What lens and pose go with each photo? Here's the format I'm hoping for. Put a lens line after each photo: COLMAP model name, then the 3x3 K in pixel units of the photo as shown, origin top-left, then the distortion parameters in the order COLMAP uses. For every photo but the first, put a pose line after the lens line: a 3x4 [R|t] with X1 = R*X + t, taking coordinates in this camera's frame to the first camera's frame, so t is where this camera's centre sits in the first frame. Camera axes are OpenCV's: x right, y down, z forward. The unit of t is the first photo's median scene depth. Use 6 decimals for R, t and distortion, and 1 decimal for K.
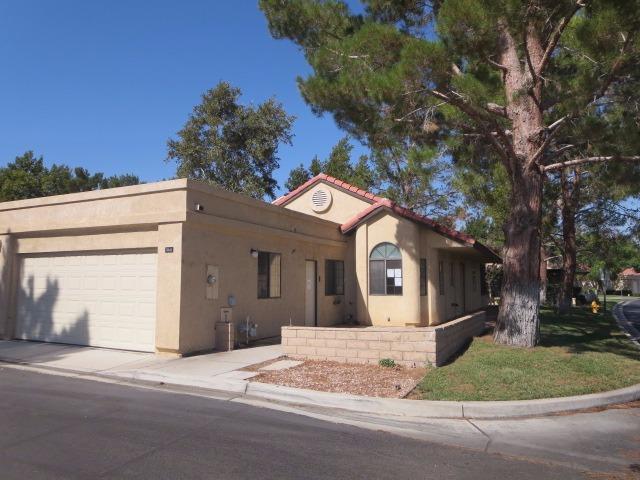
lens RADIAL K [[457.1, 0, 320.0], [0, 457.1, 240.0], [0, 0, 1]] dist [-0.022158, -0.000486]
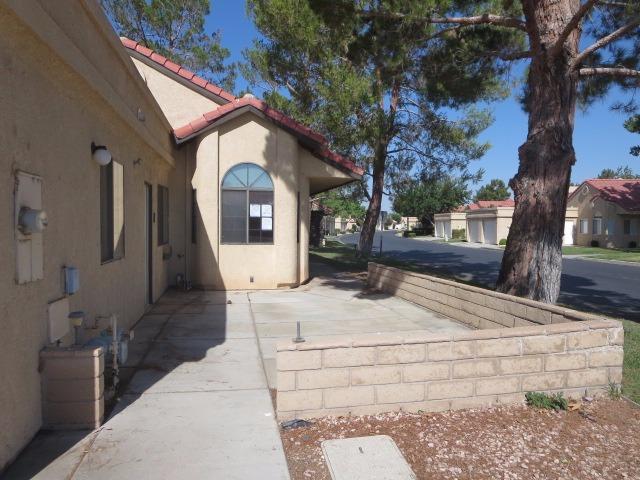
lens RADIAL K [[457.1, 0, 320.0], [0, 457.1, 240.0], [0, 0, 1]] dist [-0.022158, -0.000486]
pose [[0.799664, -0.015876, 0.600237, -0.171454], [-0.065204, 0.991443, 0.113091, 0.034132], [-0.596896, -0.129573, 0.791786, 0.415177]]
